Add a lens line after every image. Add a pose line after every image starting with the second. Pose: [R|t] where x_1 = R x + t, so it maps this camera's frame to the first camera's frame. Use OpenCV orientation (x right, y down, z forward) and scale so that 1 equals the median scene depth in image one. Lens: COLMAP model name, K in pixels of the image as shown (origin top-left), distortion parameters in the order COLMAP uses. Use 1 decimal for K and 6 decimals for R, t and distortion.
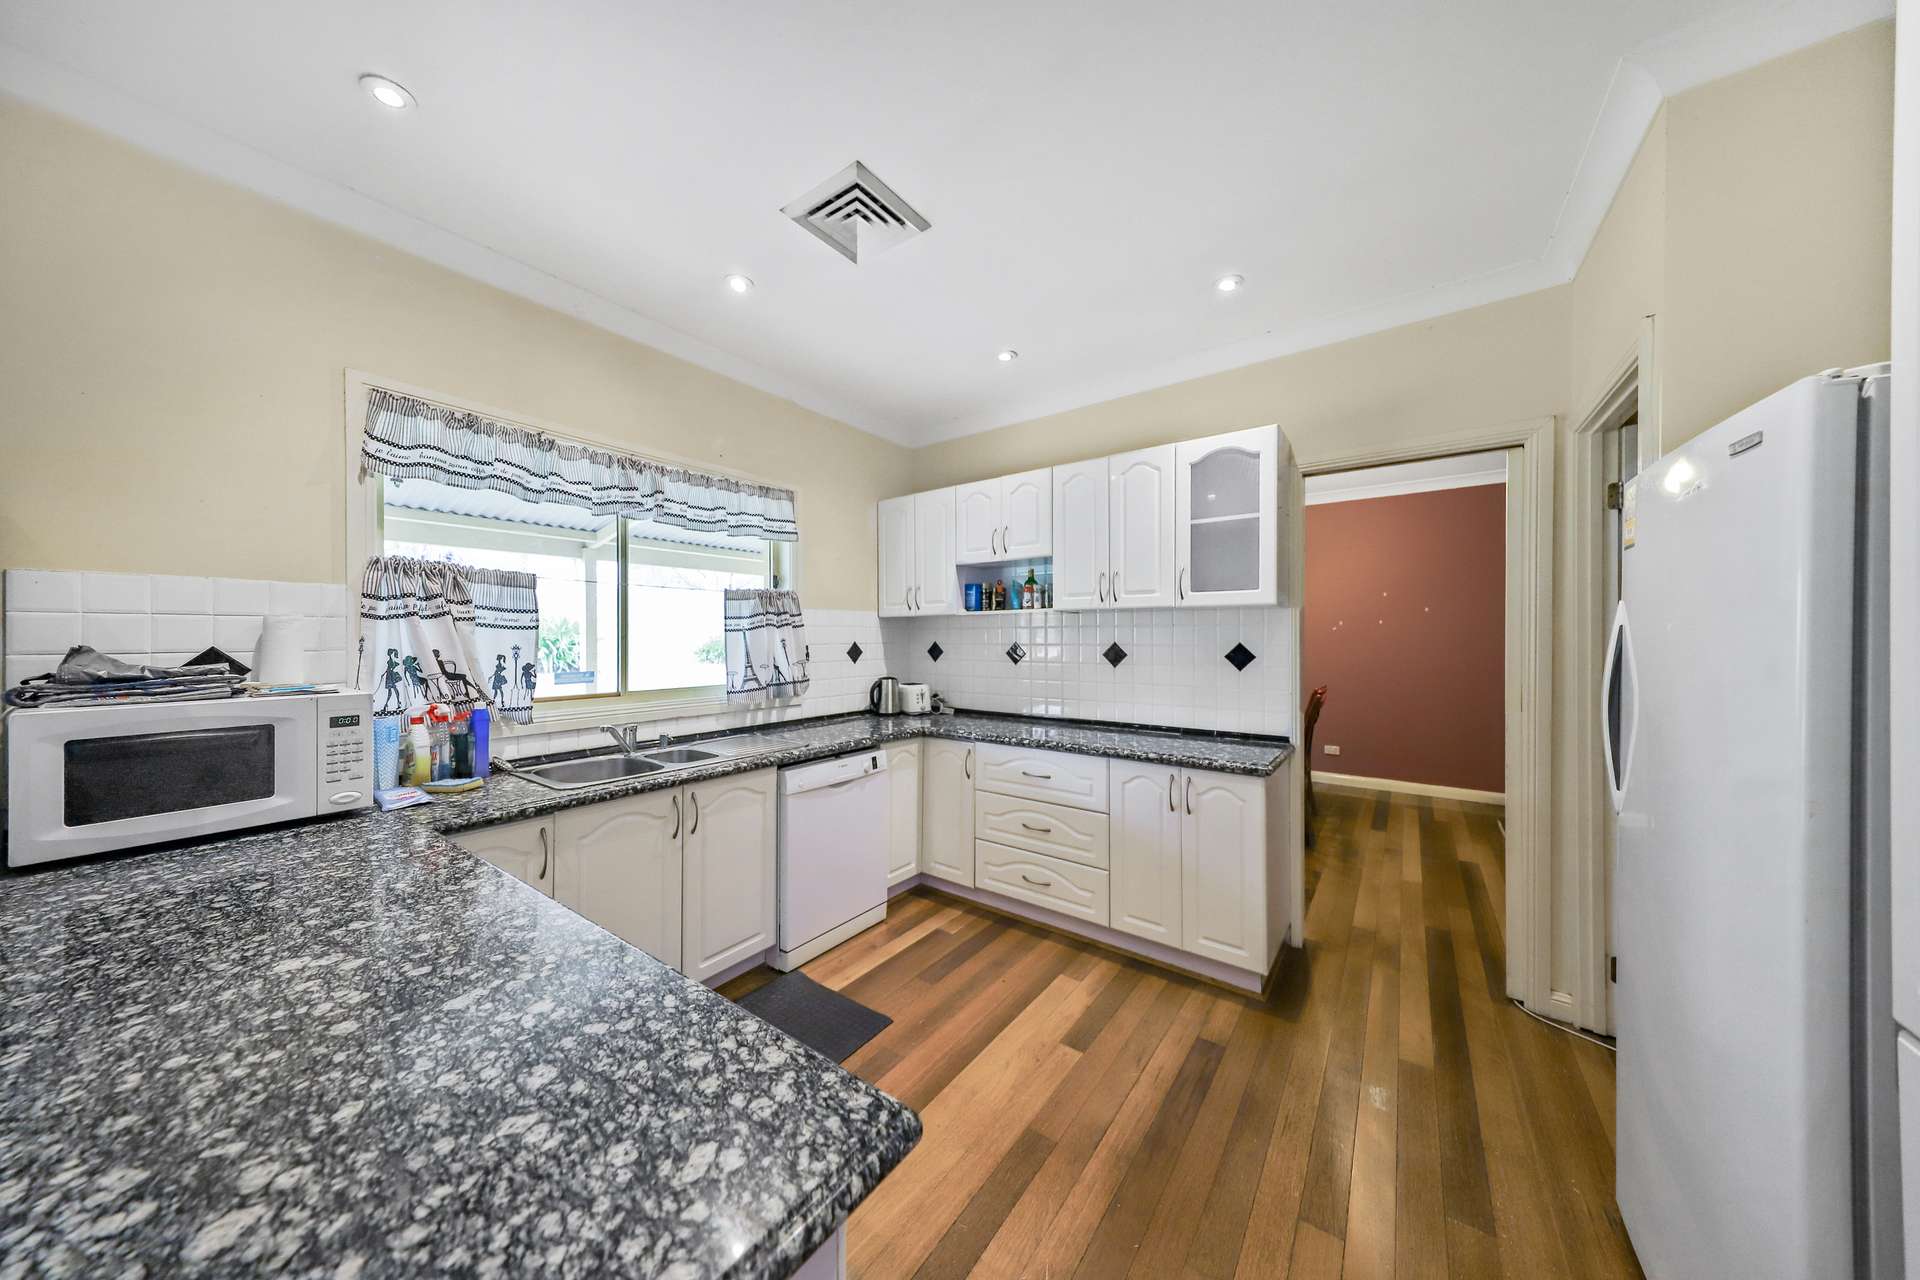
lens RADIAL K [[617.1, 0, 949.2], [0, 617.1, 642.4], [0, 0, 1]] dist [0.008834, -0.000359]
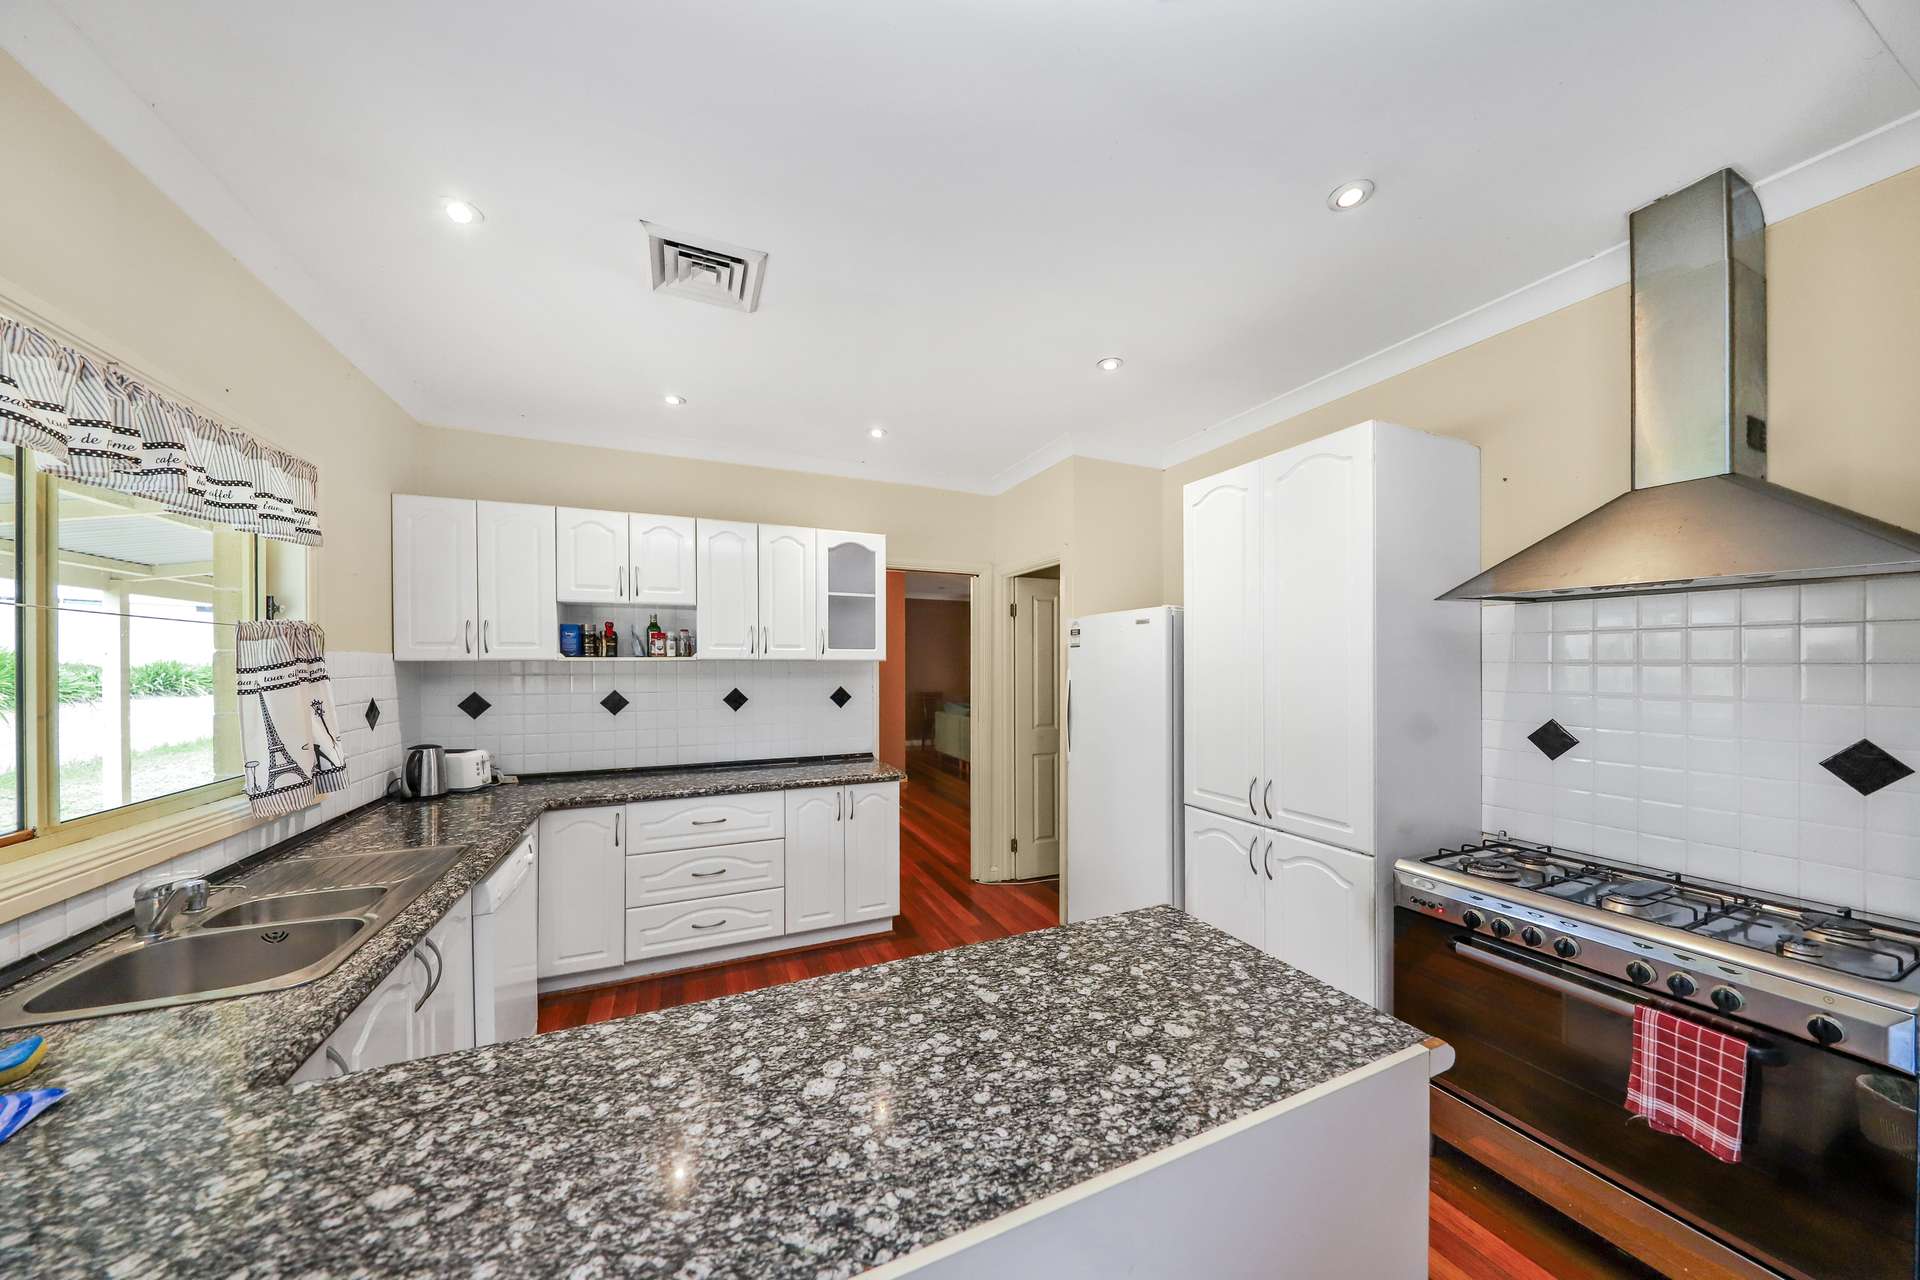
lens RADIAL K [[627.8, 0, 978.2], [0, 627.8, 662.7], [0, 0, 1]] dist [-0.006999, -0.000163]
pose [[0.477742, 0.002480, 0.878497, -0.578340], [0.009622, 0.999921, -0.008056, -0.037347], [-0.878447, 0.012302, 0.477681, 0.108410]]
